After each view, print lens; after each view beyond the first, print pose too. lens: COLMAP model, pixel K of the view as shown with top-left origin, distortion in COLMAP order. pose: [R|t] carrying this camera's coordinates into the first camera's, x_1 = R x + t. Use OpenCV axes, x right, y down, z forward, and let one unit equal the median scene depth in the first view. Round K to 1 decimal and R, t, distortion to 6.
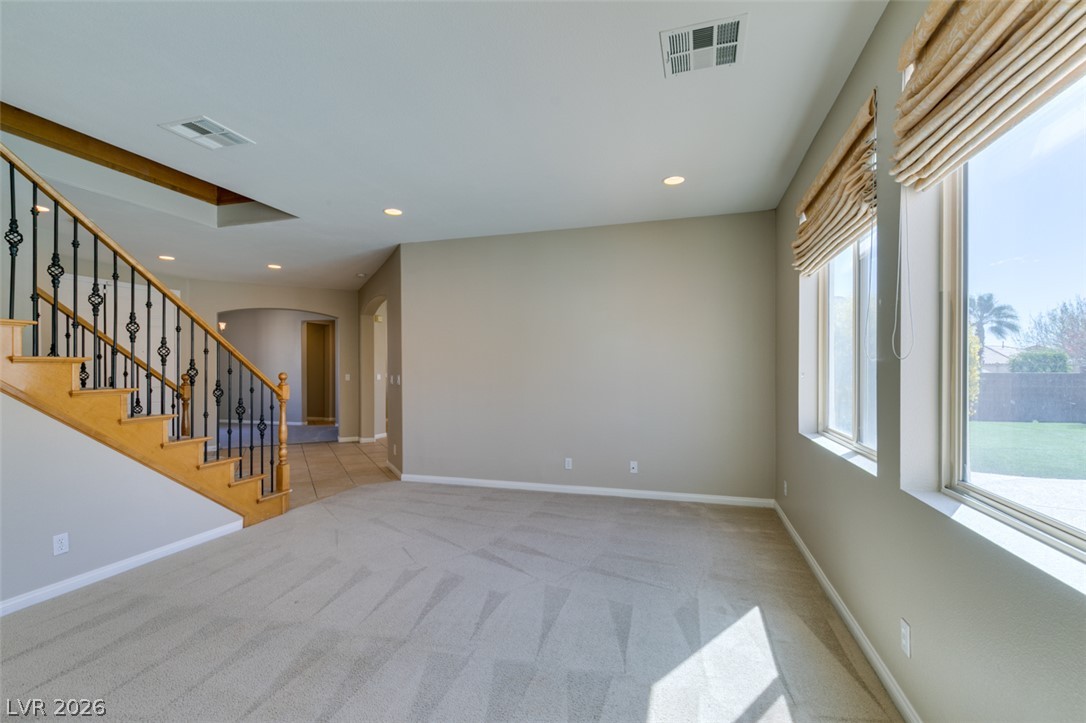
lens RADIAL K [[485.3, 0, 542.3], [0, 485.3, 370.9], [0, 0, 1]] dist [0.000317, -0.000049]
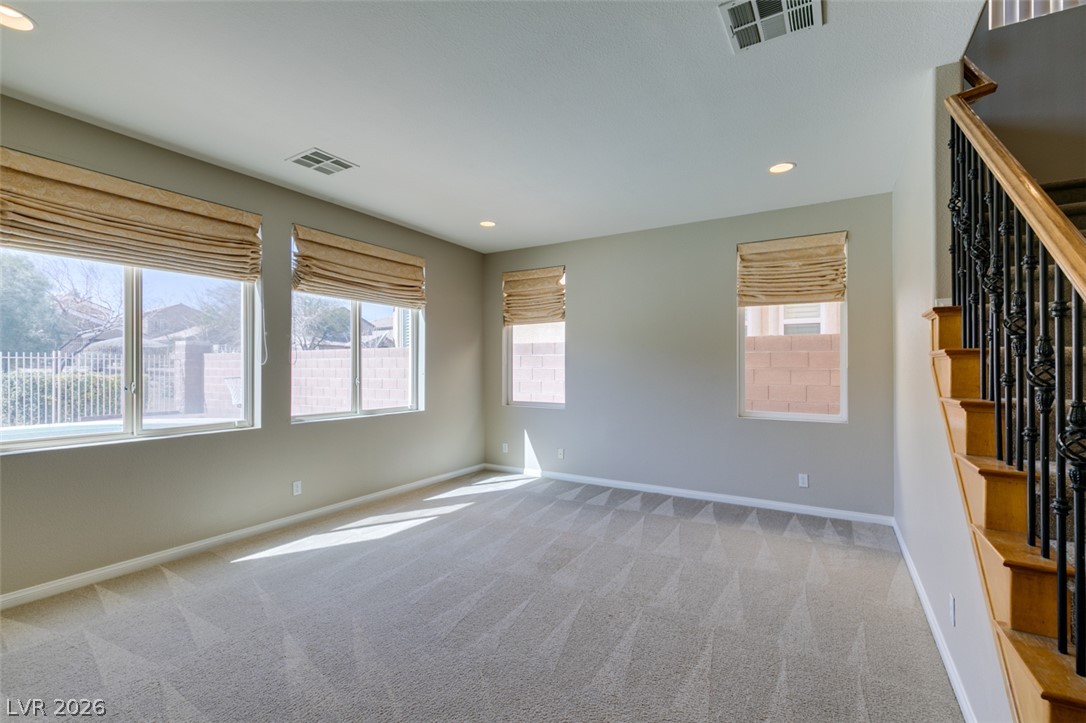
lens RADIAL K [[482.5, 0, 541.4], [0, 482.5, 366.4], [0, 0, 1]] dist [0.002750, -0.000668]
pose [[-0.968895, 0.004353, 0.247433, -0.386855], [0.004171, 0.999991, -0.001261, -0.003191], [-0.247437, -0.000189, -0.968904, 1.231552]]
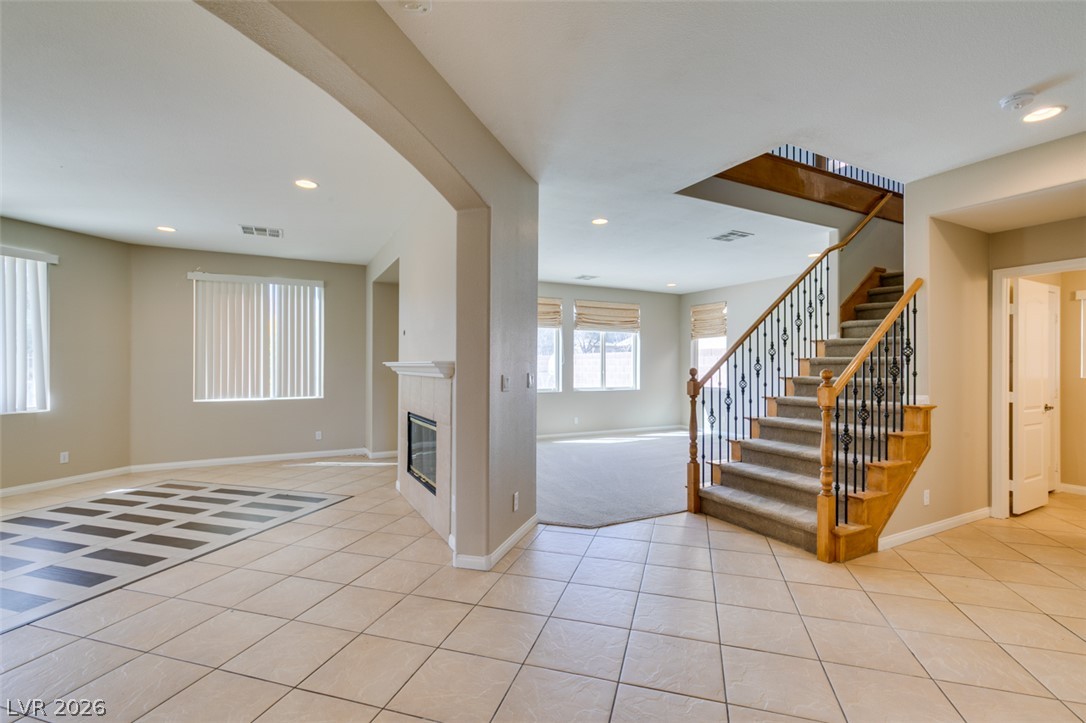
lens RADIAL K [[485.5, 0, 542.0], [0, 485.5, 364.5], [0, 0, 1]] dist [0.004138, -0.000471]
pose [[-0.702503, 0.005023, 0.711664, -1.070660], [0.003484, 0.999987, -0.003618, -0.000303], [-0.711673, -0.000062, -0.702511, 2.002681]]
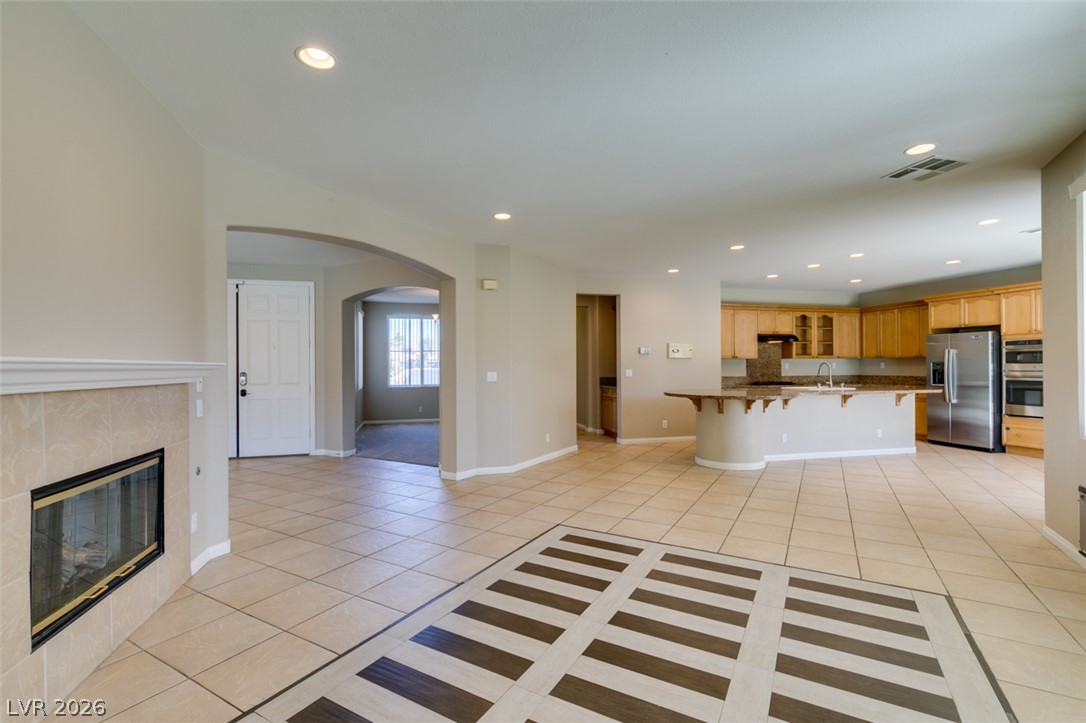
lens RADIAL K [[485.5, 0, 542.0], [0, 485.5, 364.5], [0, 0, 1]] dist [0.004138, -0.000471]
pose [[0.521102, -0.001012, -0.853494, 0.520801], [0.000370, 0.999999, -0.000960, -0.005768], [0.853495, 0.000185, 0.521102, 1.596846]]
